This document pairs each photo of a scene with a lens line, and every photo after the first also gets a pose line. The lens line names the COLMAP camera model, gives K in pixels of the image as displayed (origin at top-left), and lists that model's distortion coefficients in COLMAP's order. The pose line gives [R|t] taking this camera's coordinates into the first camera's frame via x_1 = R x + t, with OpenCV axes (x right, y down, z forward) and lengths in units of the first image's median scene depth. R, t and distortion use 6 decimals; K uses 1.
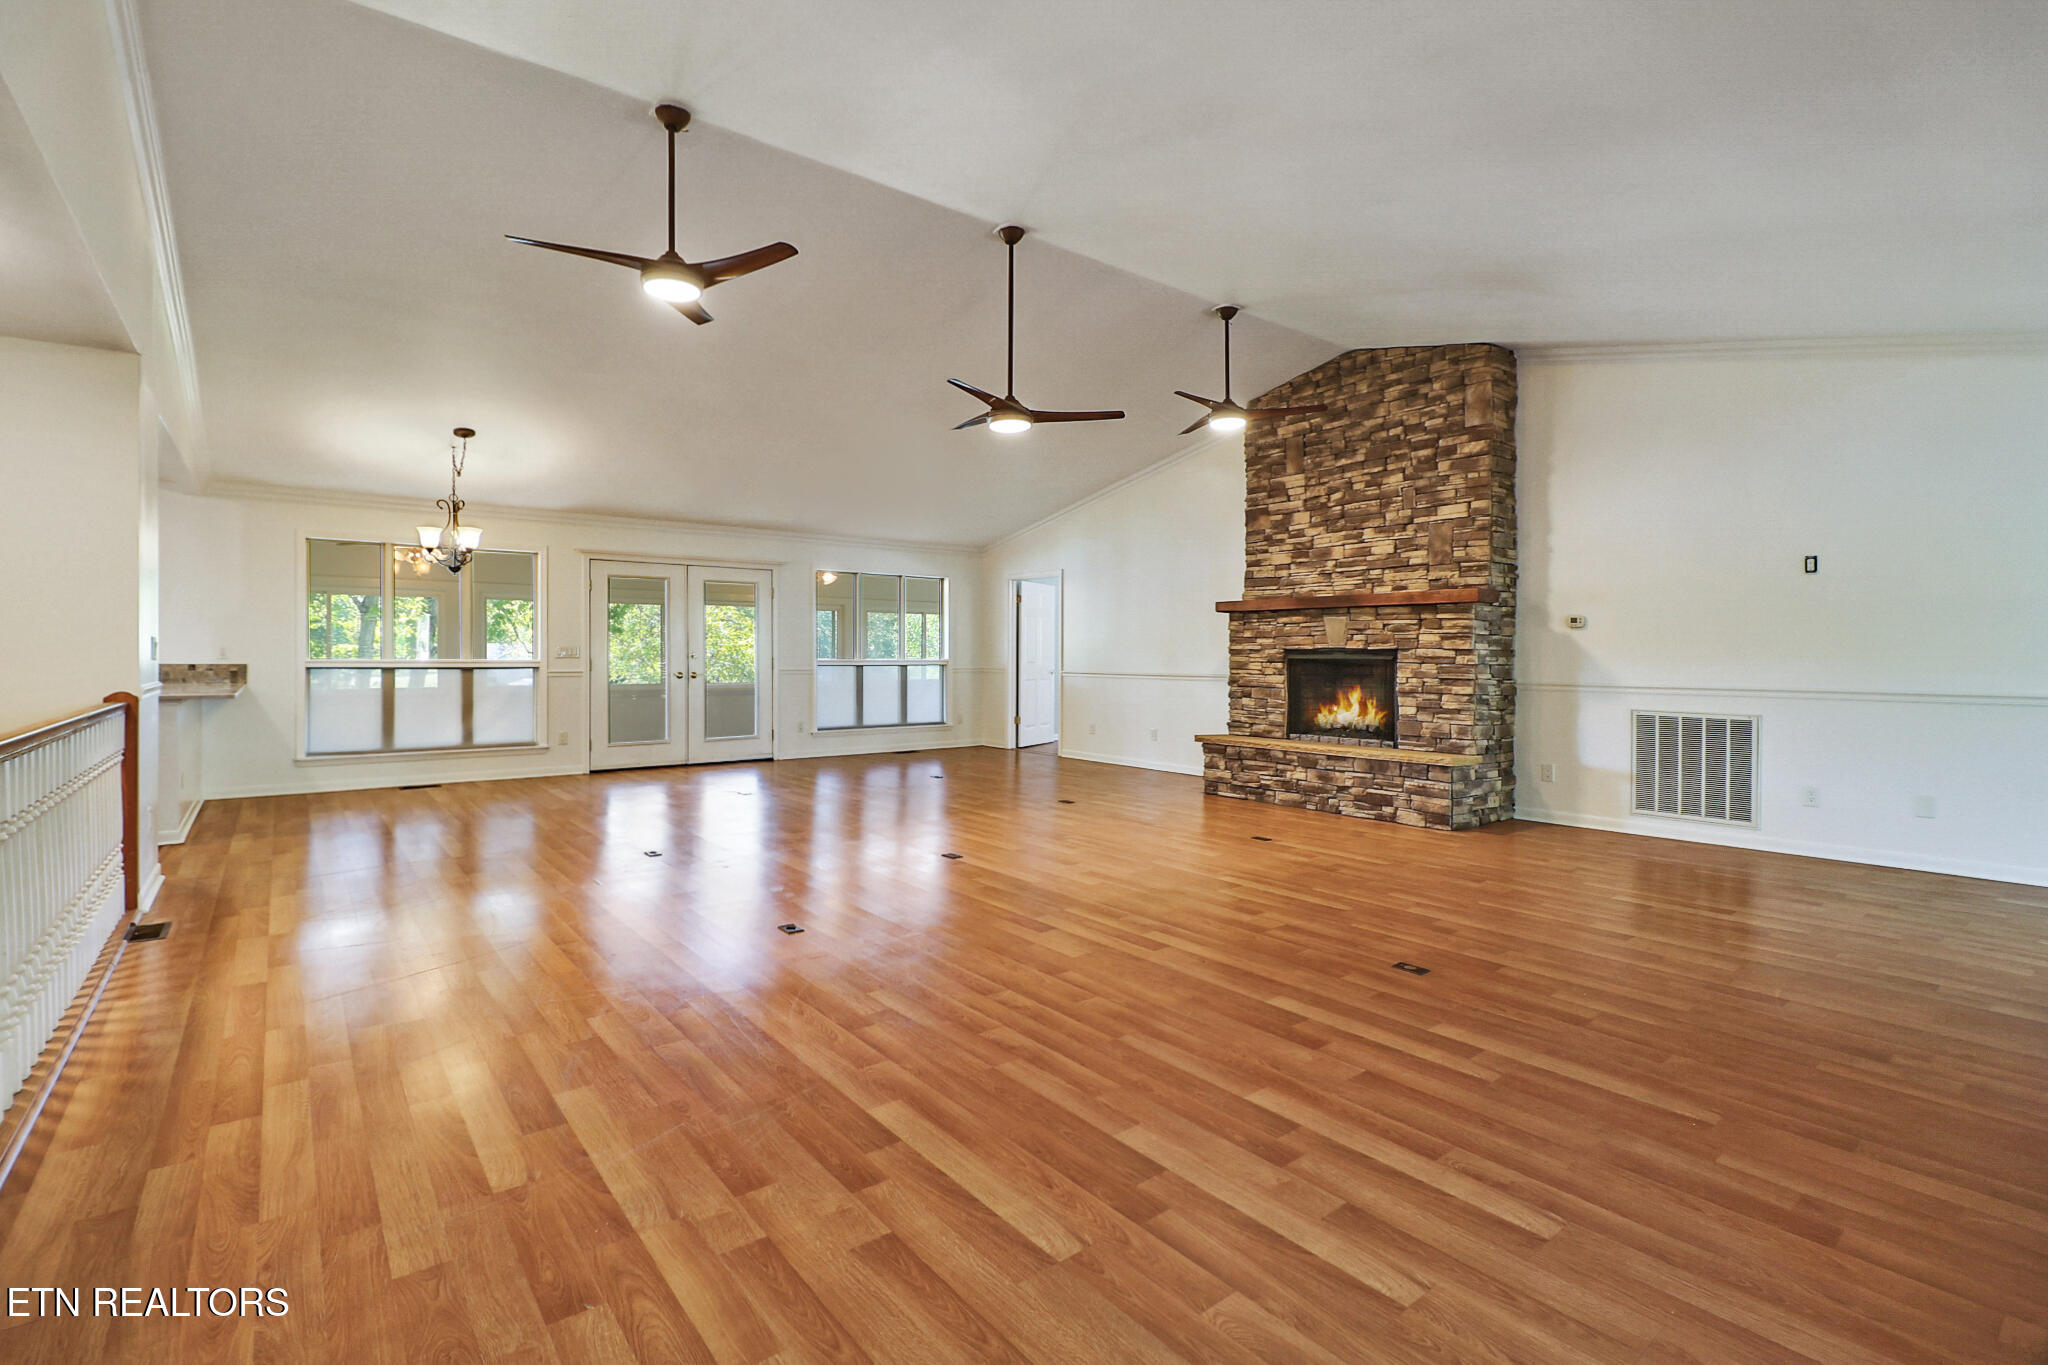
lens RADIAL K [[932.1, 0, 1018.3], [0, 932.1, 674.5], [0, 0, 1]] dist [-0.004253, -0.001338]
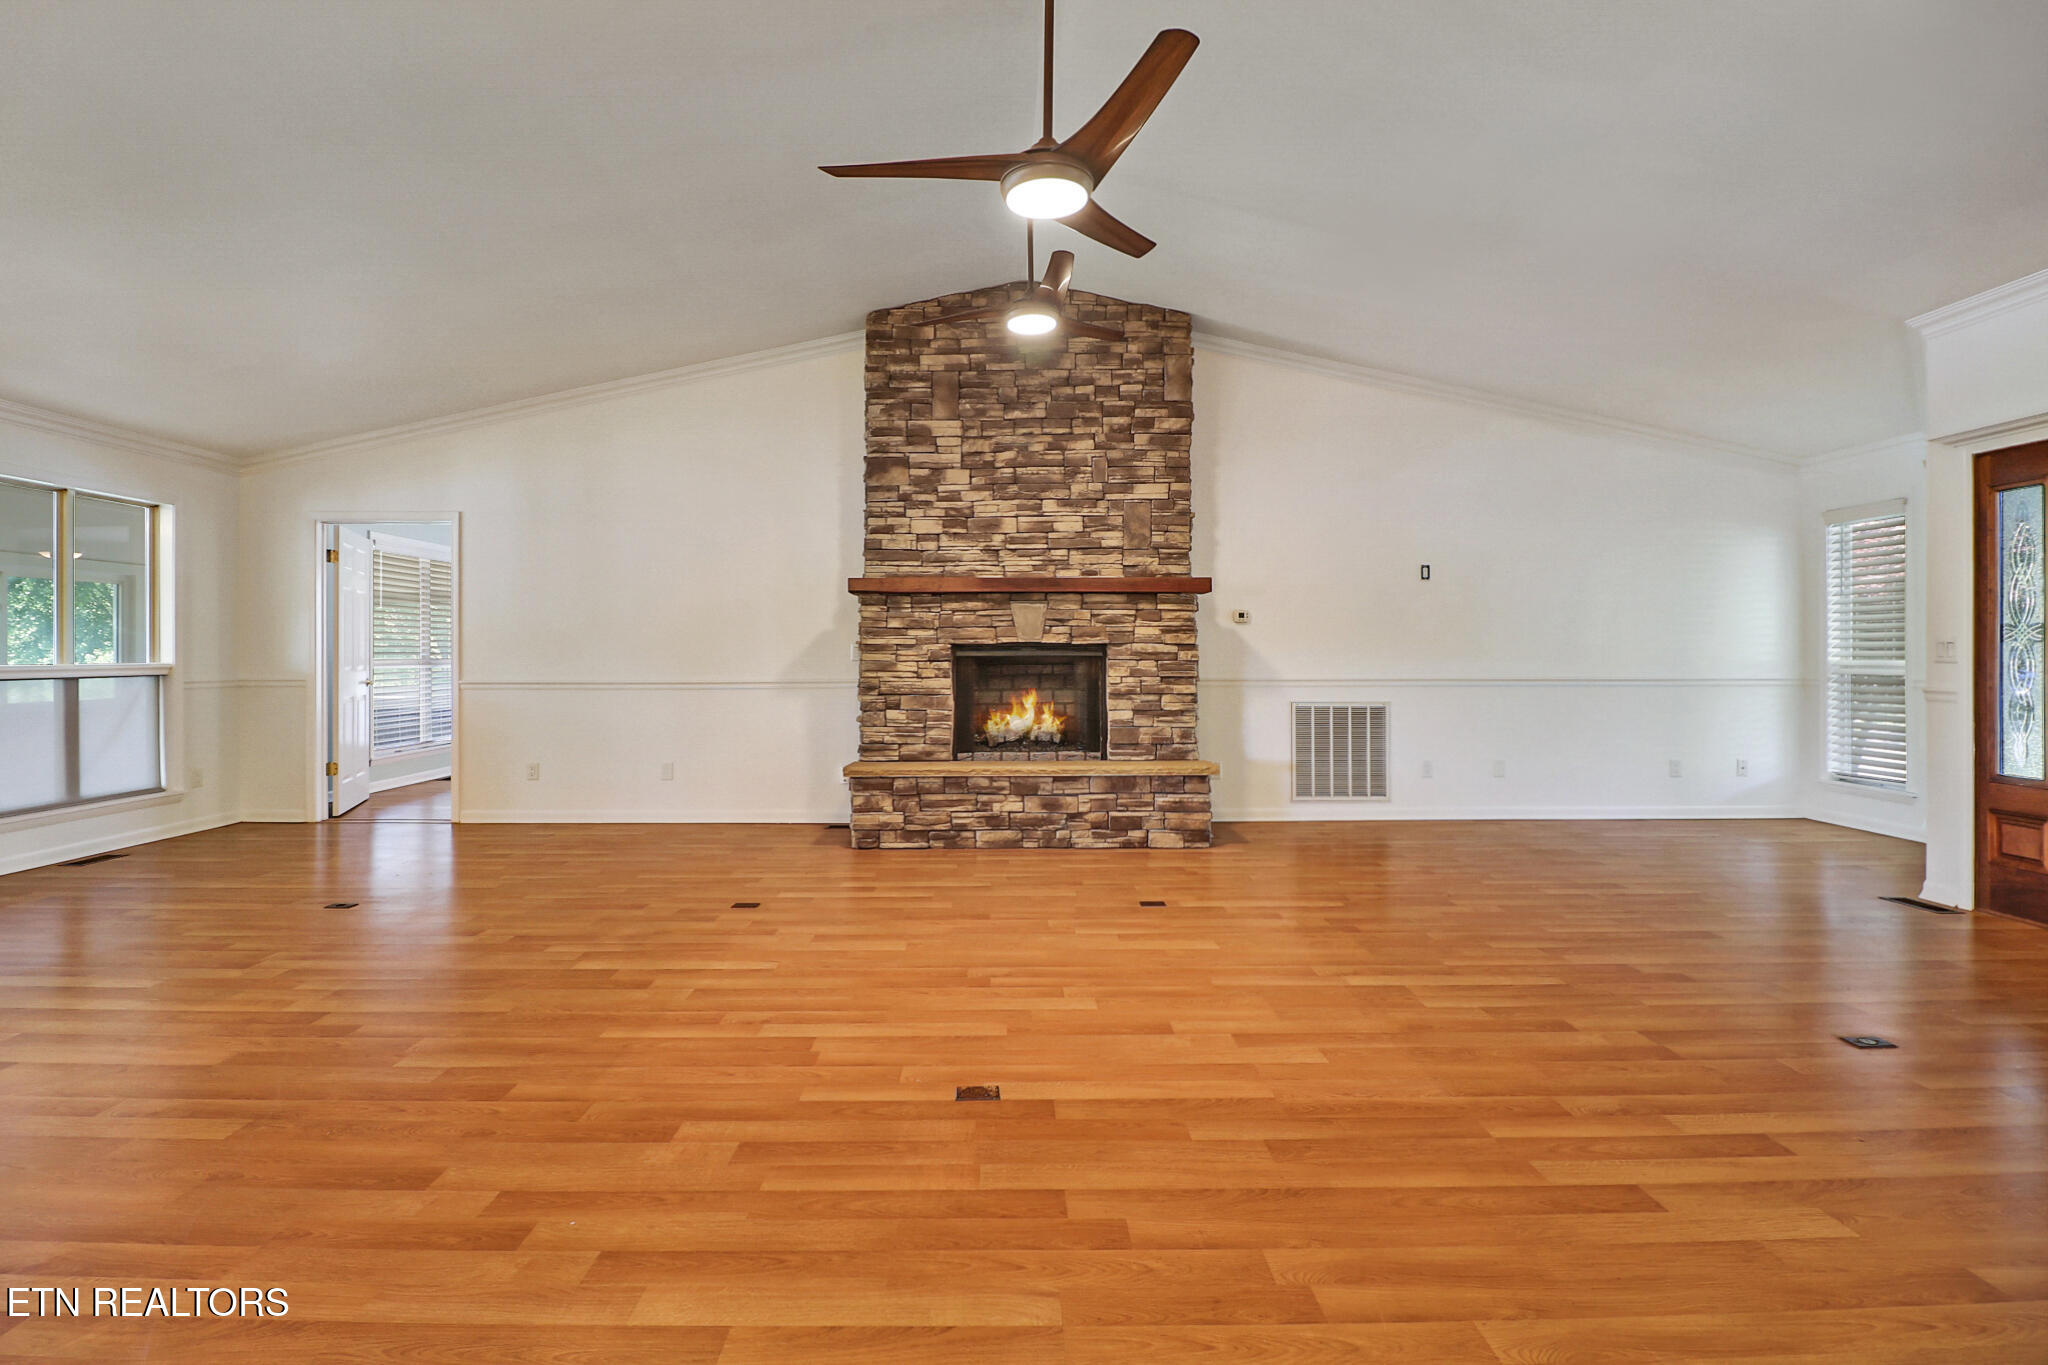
lens RADIAL K [[932.1, 0, 1024.5], [0, 932.1, 661.0], [0, 0, 1]] dist [-0.004253, -0.001338]
pose [[0.617530, -0.010653, 0.786475, -0.303409], [0.021917, 0.999753, -0.003666, -0.009684], [-0.786242, 0.019501, 0.617611, 0.514960]]
